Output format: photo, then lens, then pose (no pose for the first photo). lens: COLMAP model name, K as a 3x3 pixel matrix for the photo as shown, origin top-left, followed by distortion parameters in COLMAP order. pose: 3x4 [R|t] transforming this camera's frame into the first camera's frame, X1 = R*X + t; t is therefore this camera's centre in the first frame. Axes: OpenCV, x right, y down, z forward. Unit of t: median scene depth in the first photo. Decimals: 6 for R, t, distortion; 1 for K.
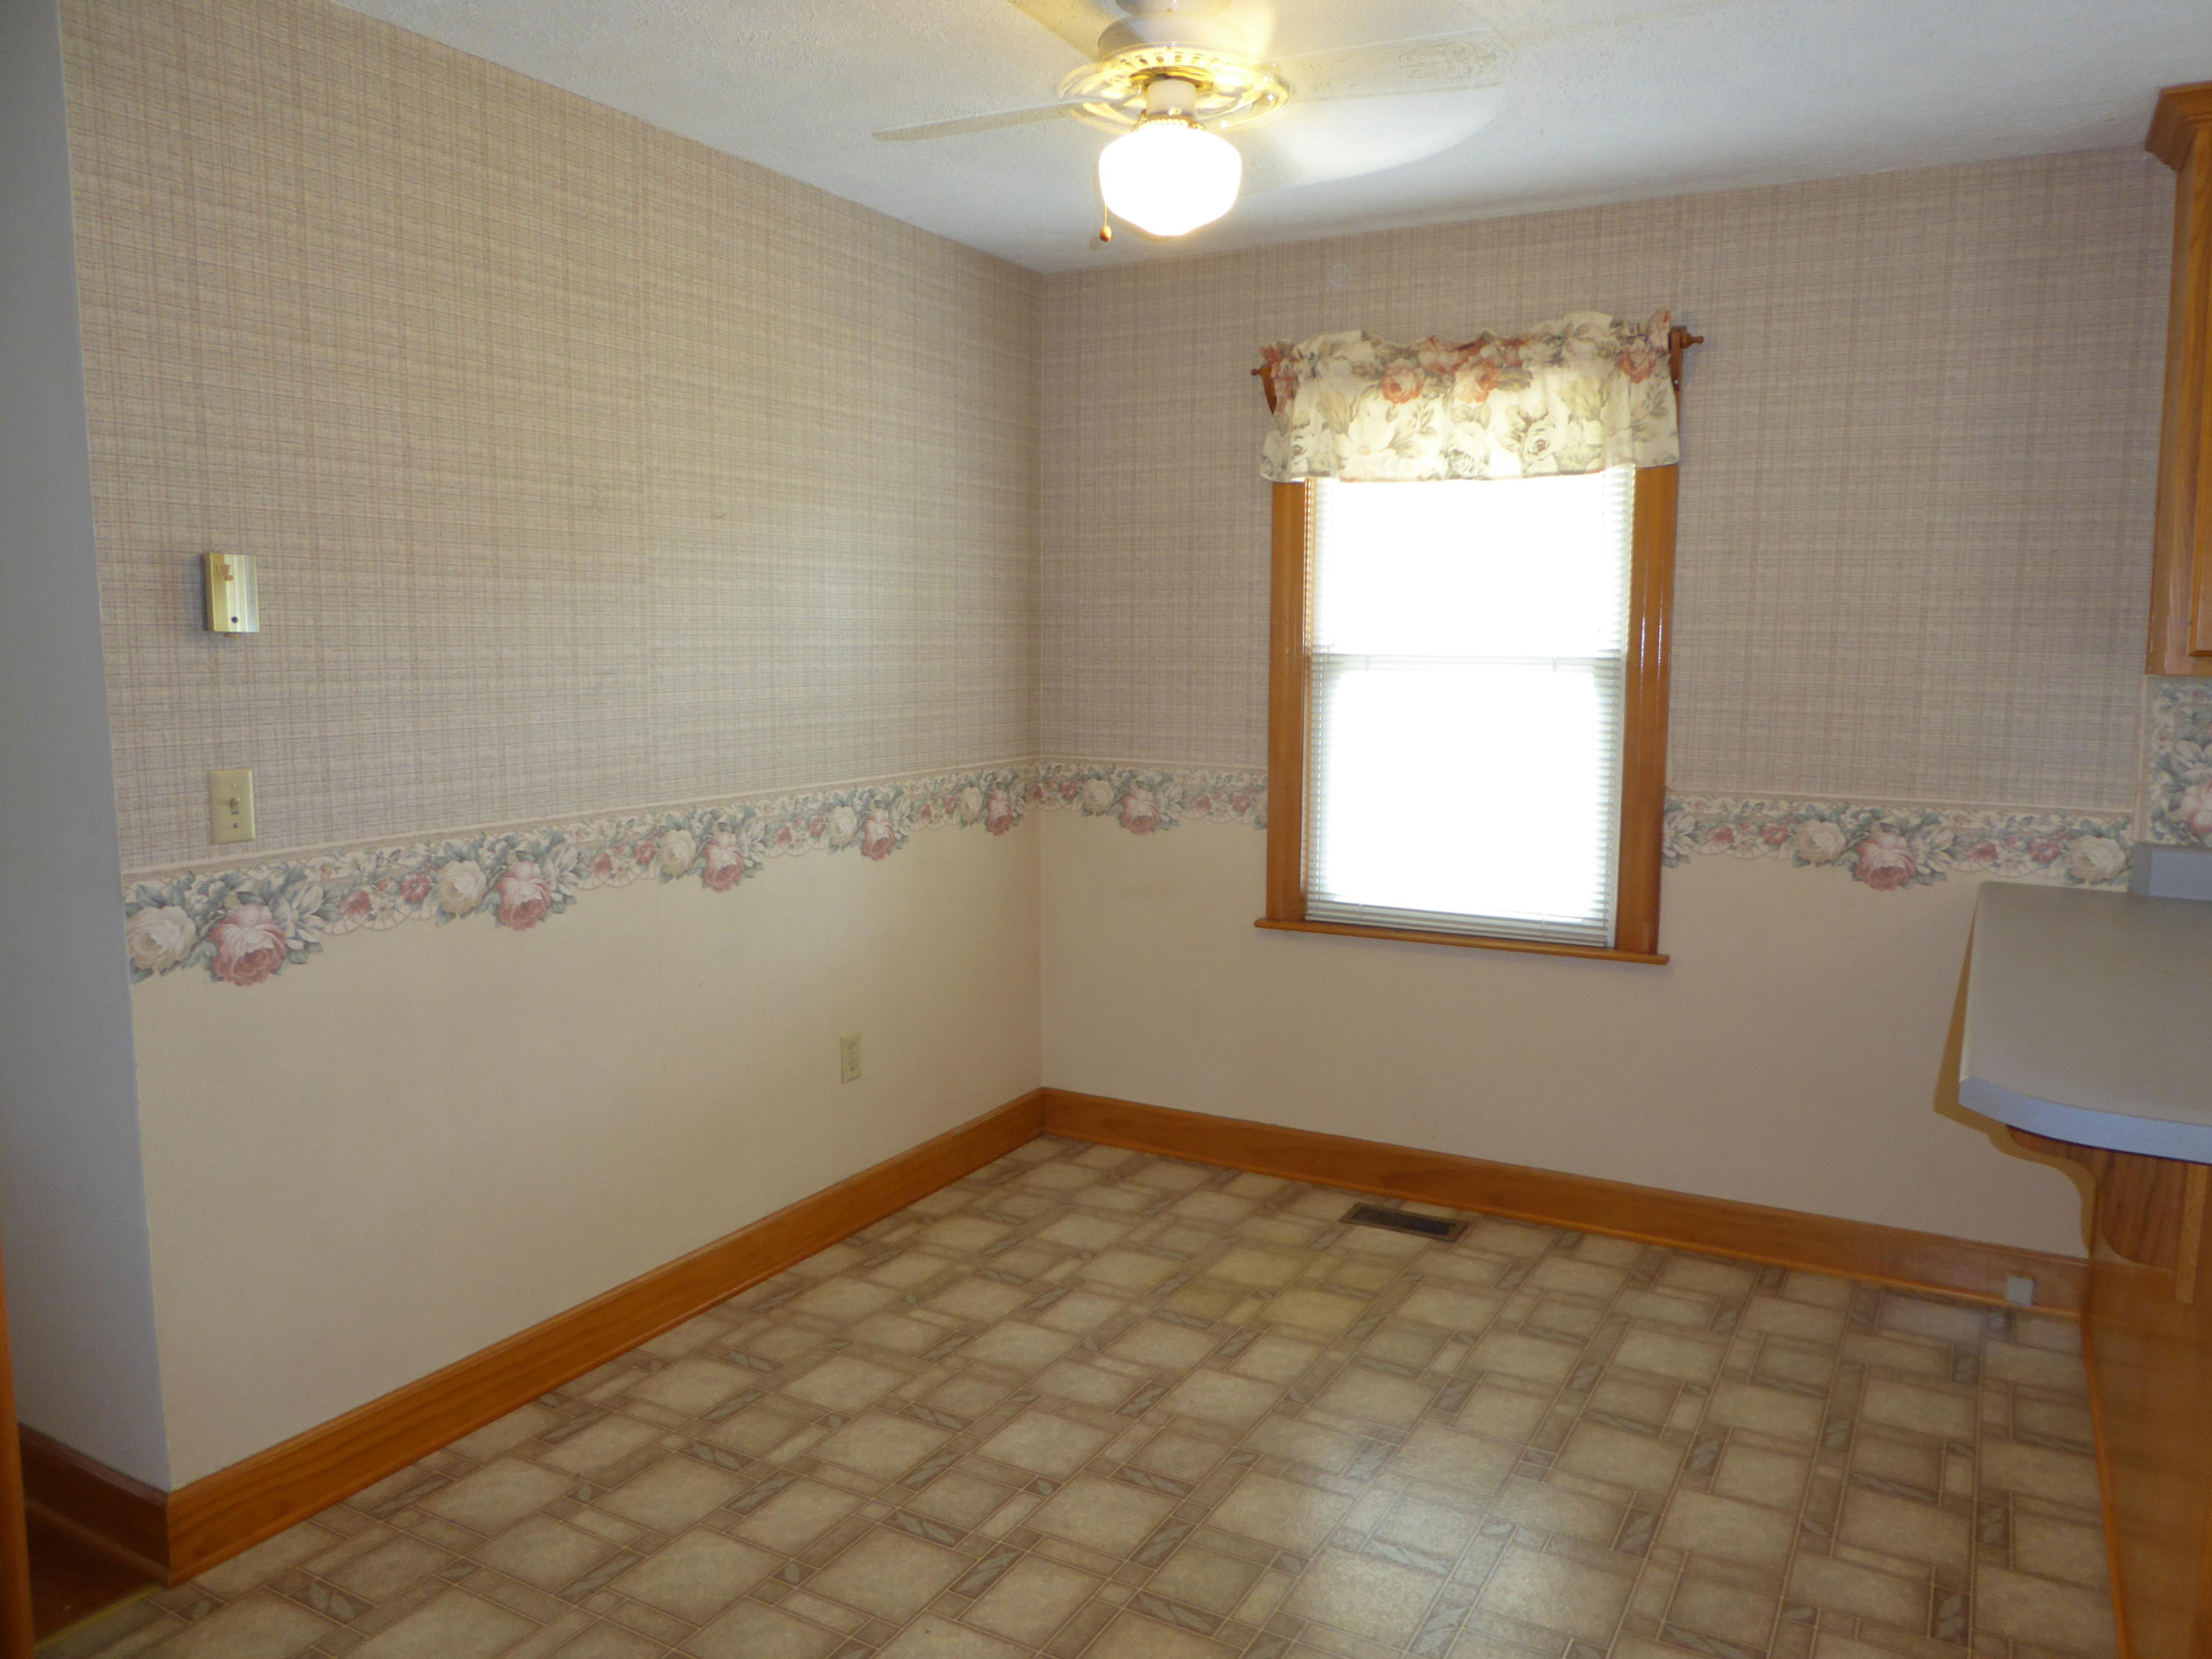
lens RADIAL K [[1560.1, 0, 1099.7], [0, 1560.1, 821.6], [0, 0, 1]] dist [-0.043972, -0.003530]
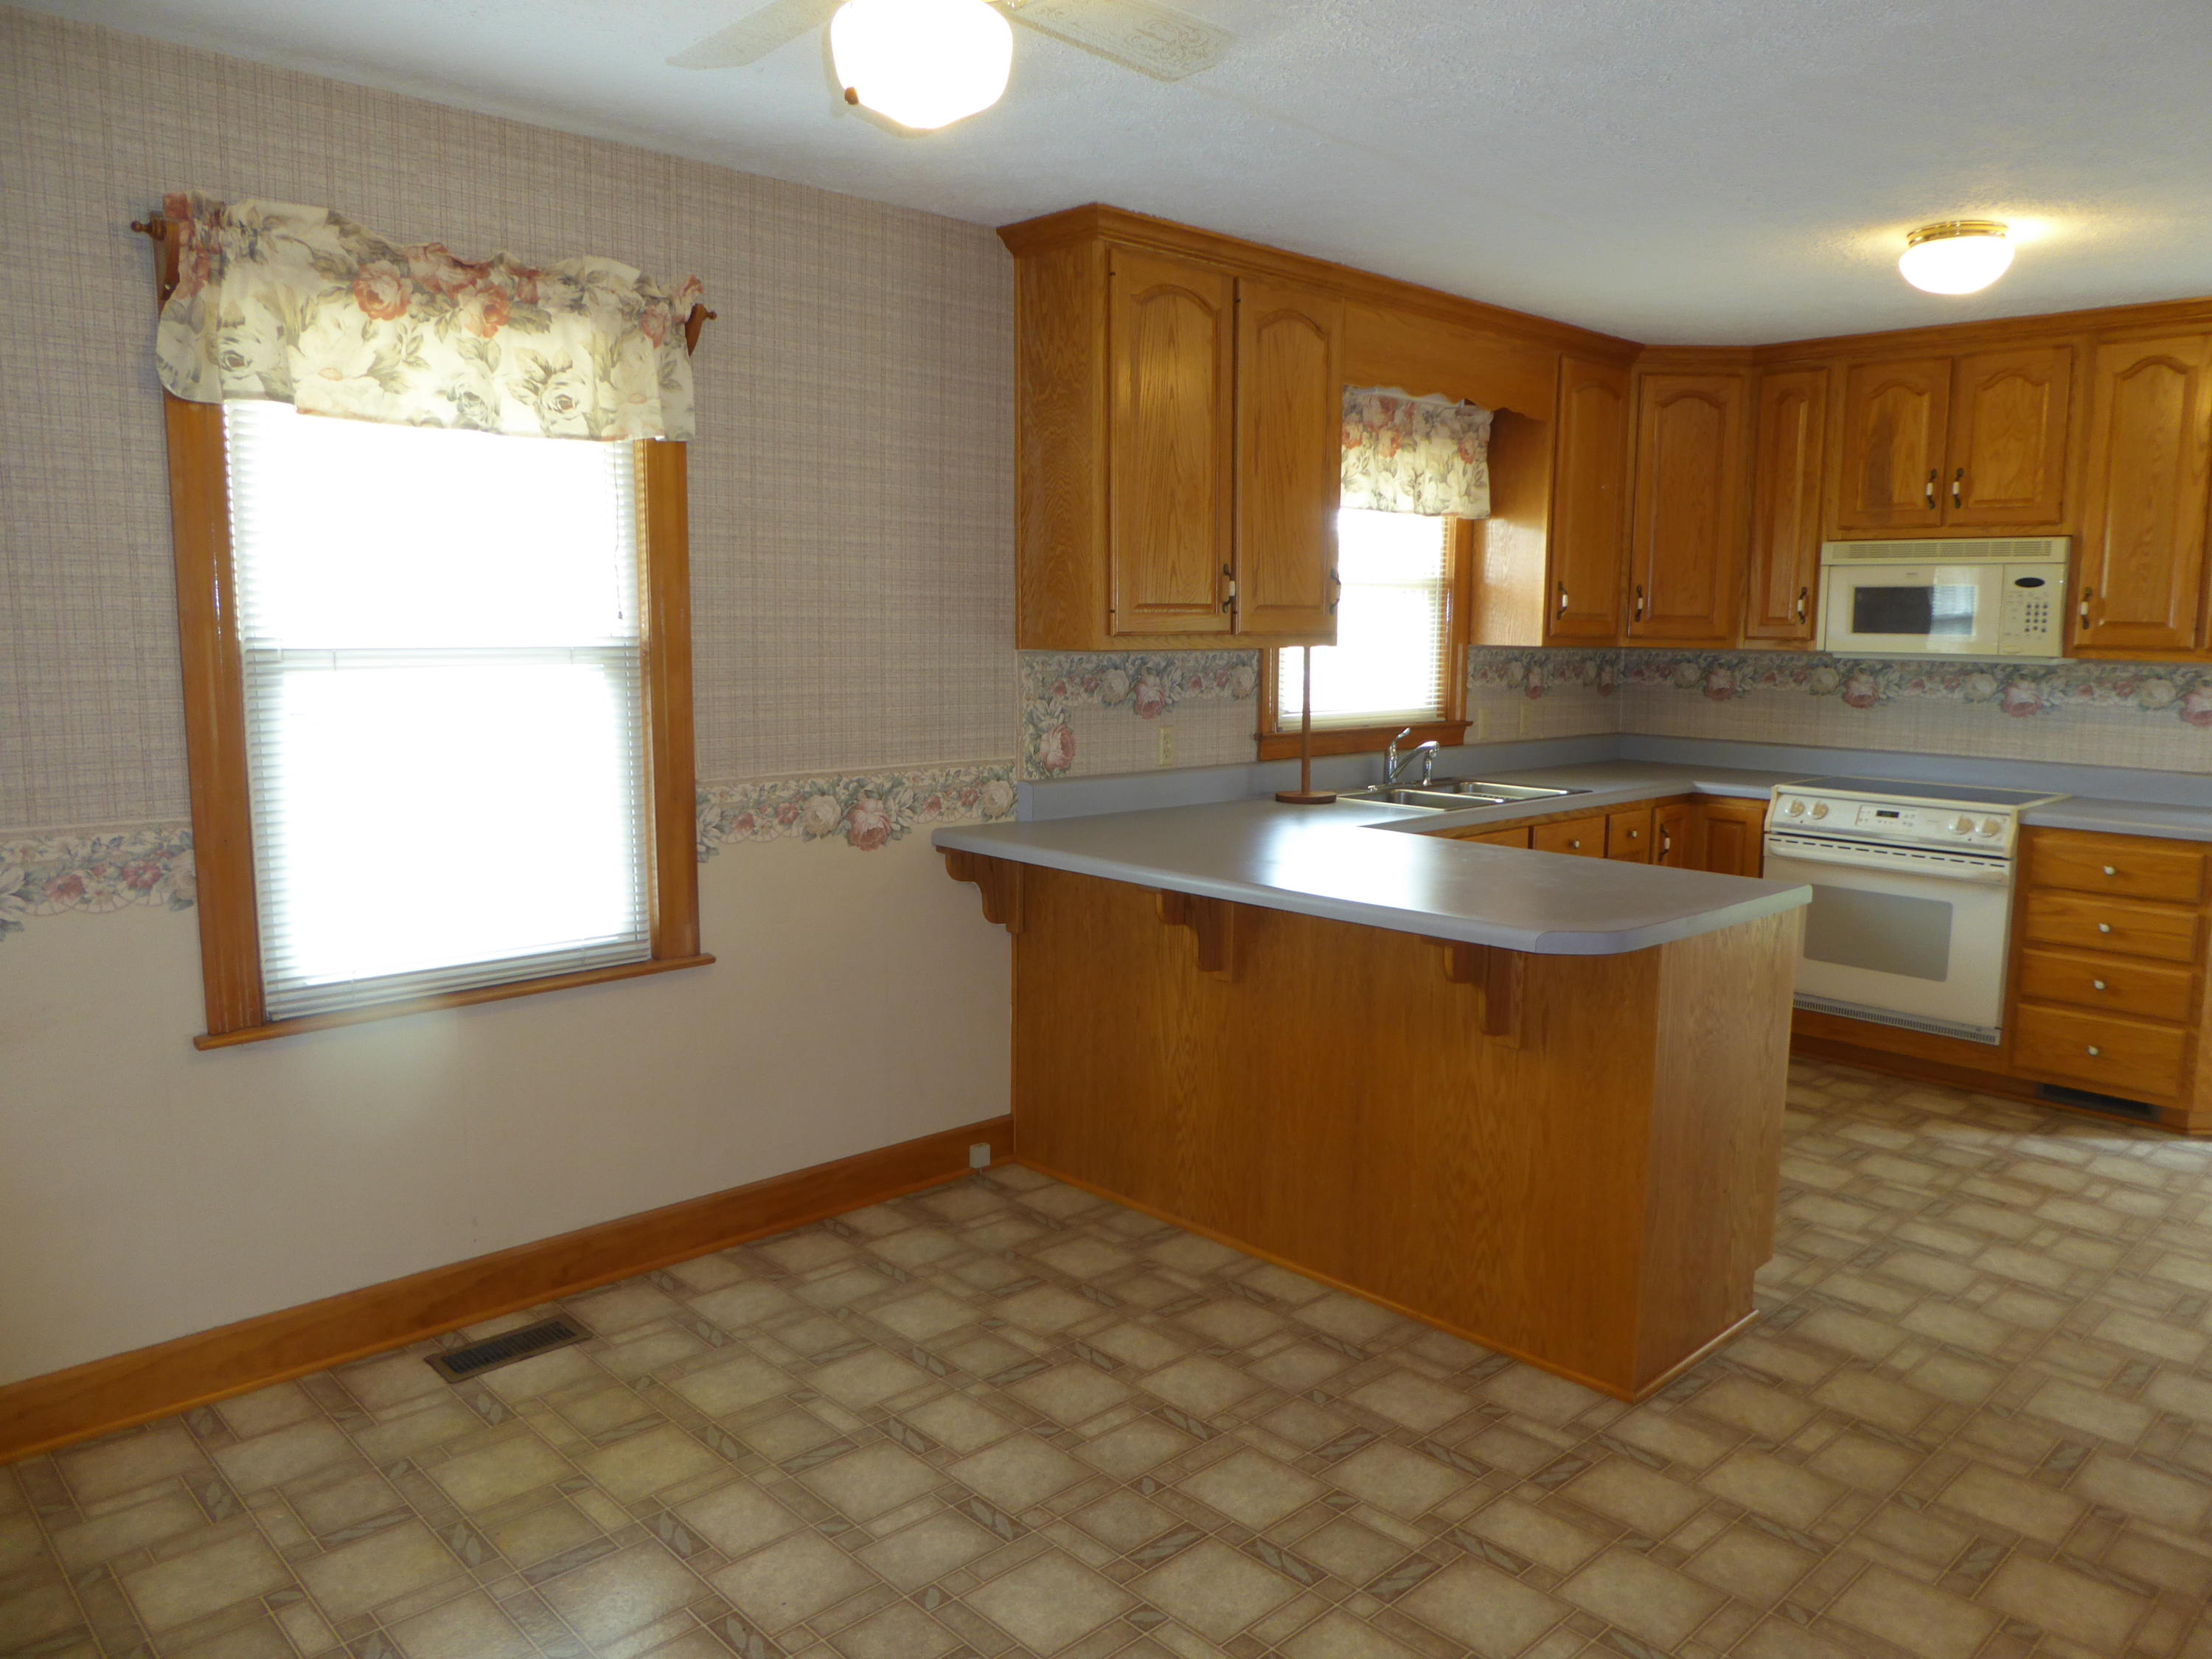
lens RADIAL K [[1578.0, 0, 1118.7], [0, 1578.0, 823.3], [0, 0, 1]] dist [-0.046719, 0.026847]
pose [[0.278255, -0.127453, 0.952014, -0.490977], [0.104780, 0.989270, 0.101815, -0.067544], [-0.954775, 0.071421, 0.288624, 0.473108]]
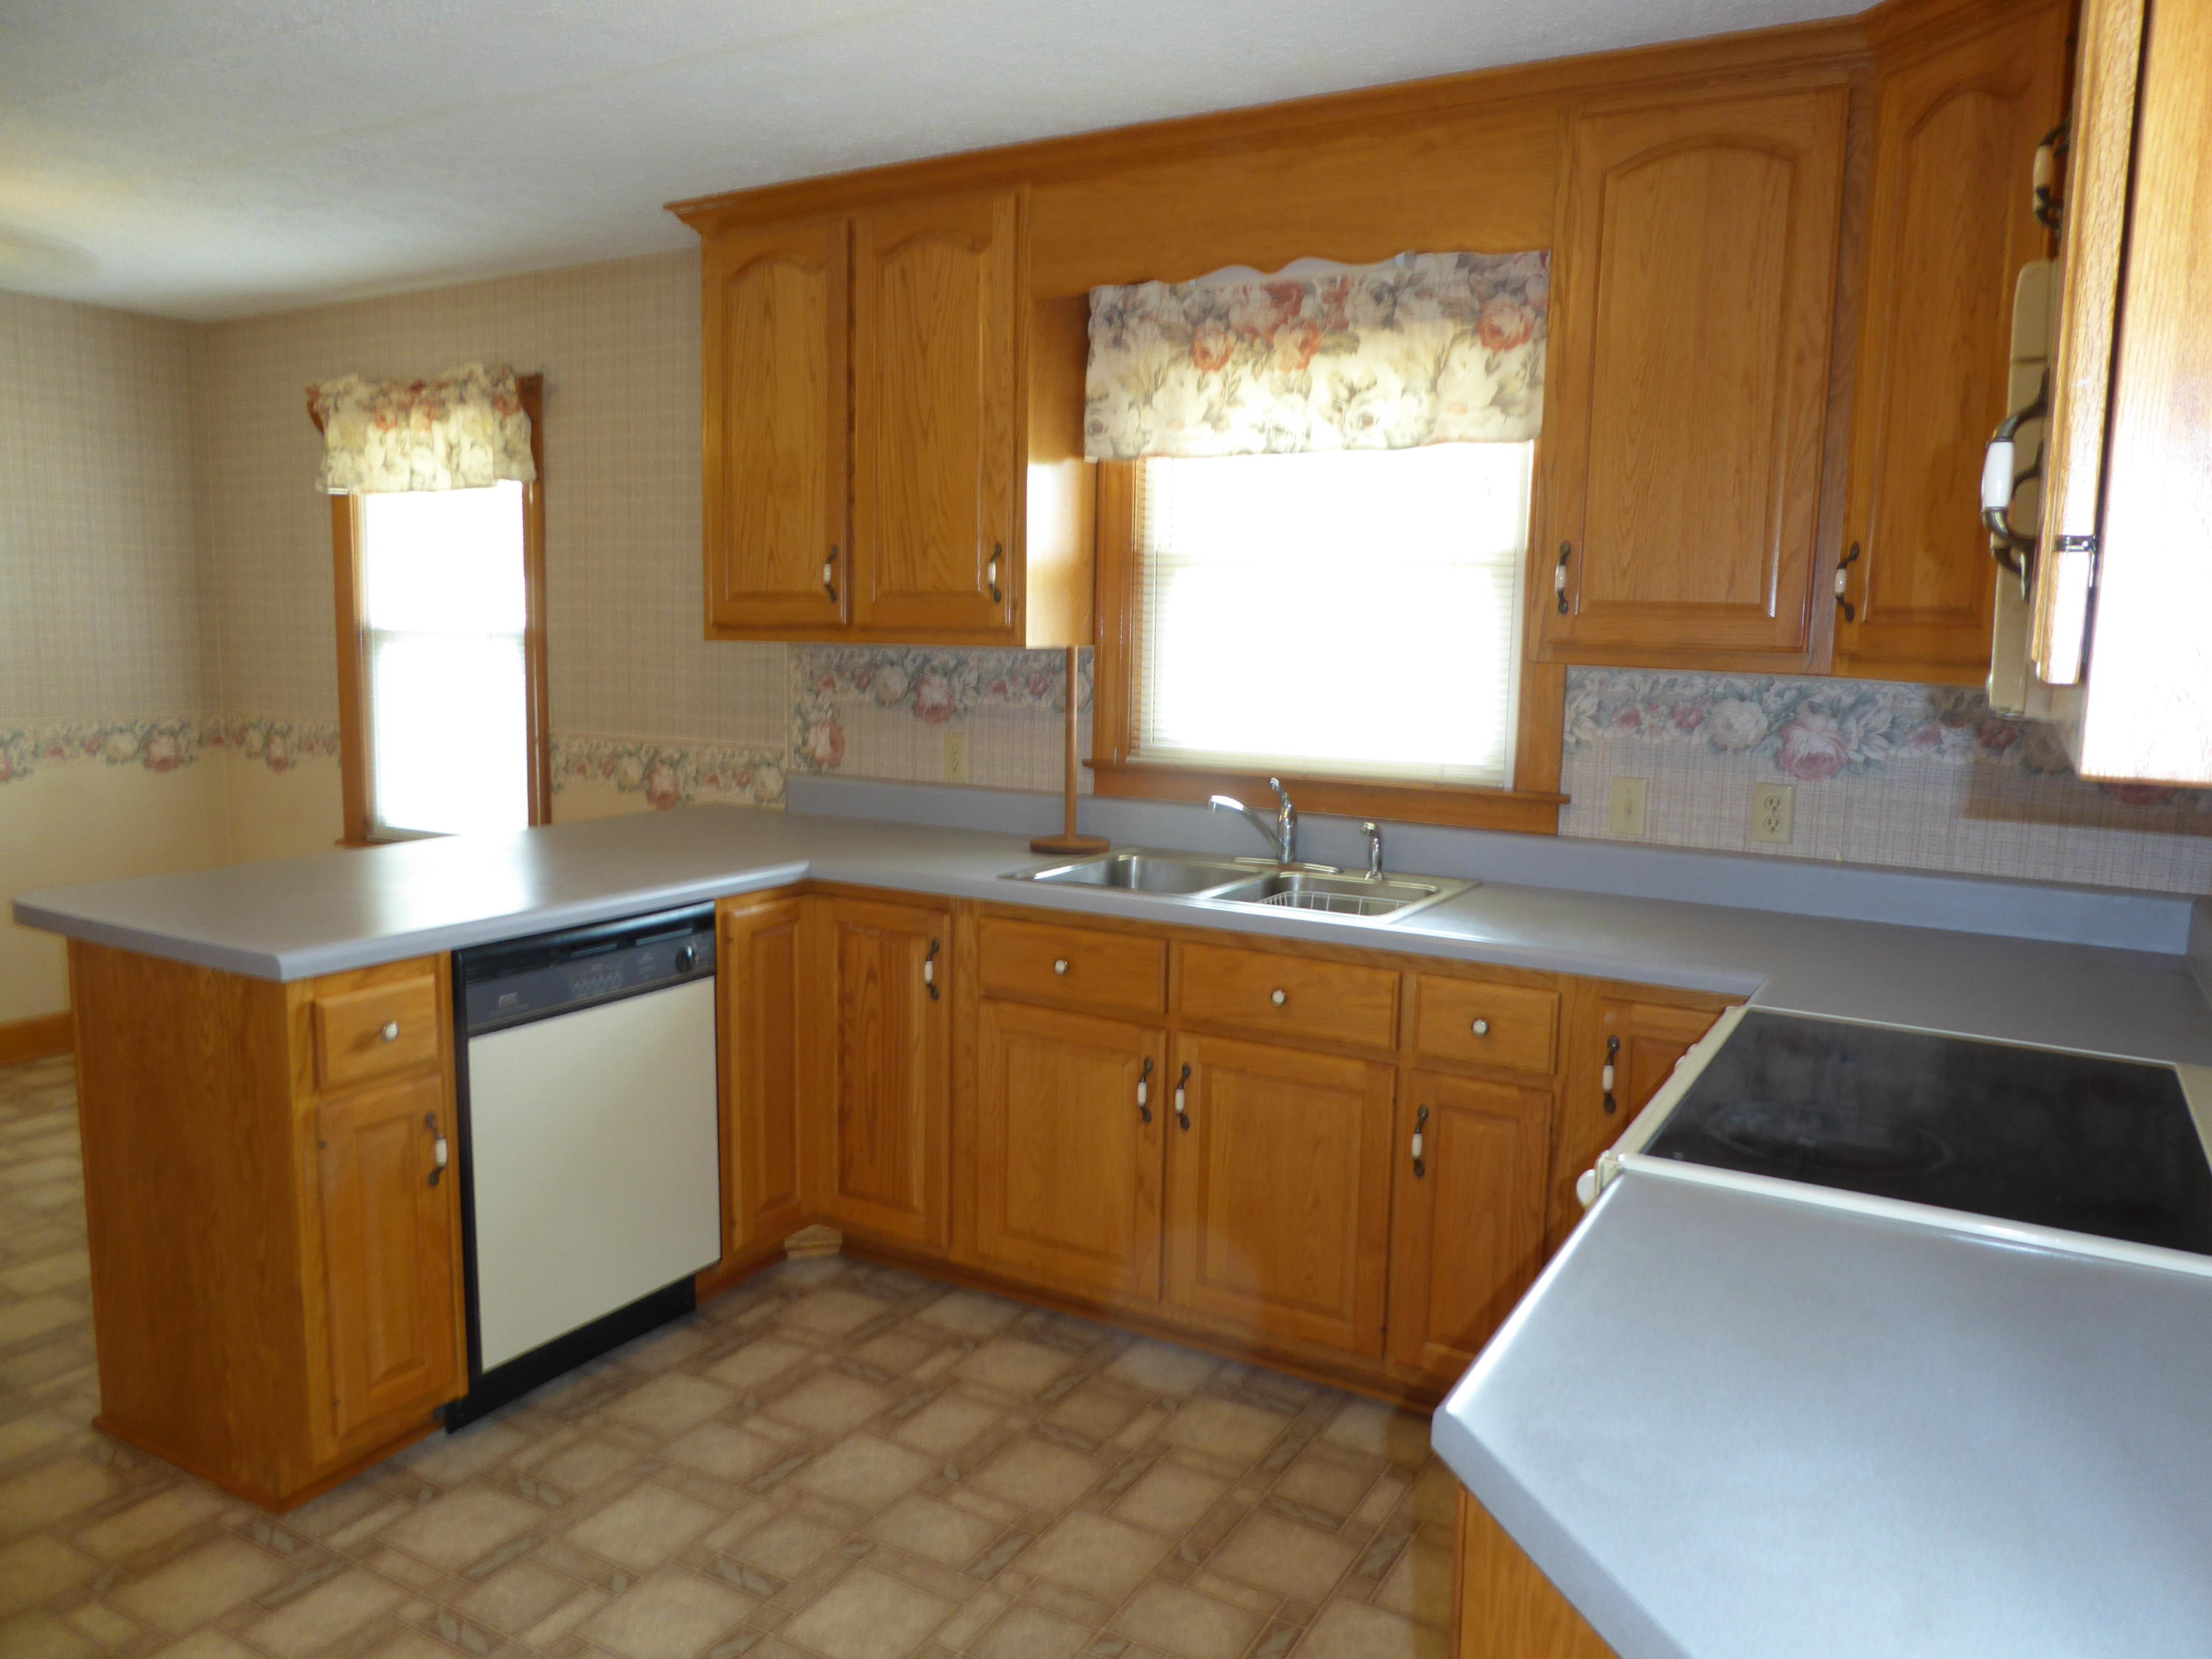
lens RADIAL K [[1563.8, 0, 1150.6], [0, 1563.8, 815.8], [0, 0, 1]] dist [-0.081924, 0.059824]
pose [[0.999735, 0.008165, 0.021505, 0.839759], [-0.008252, 0.999958, 0.003966, 0.038651], [-0.021471, -0.004142, 0.999761, -0.292358]]
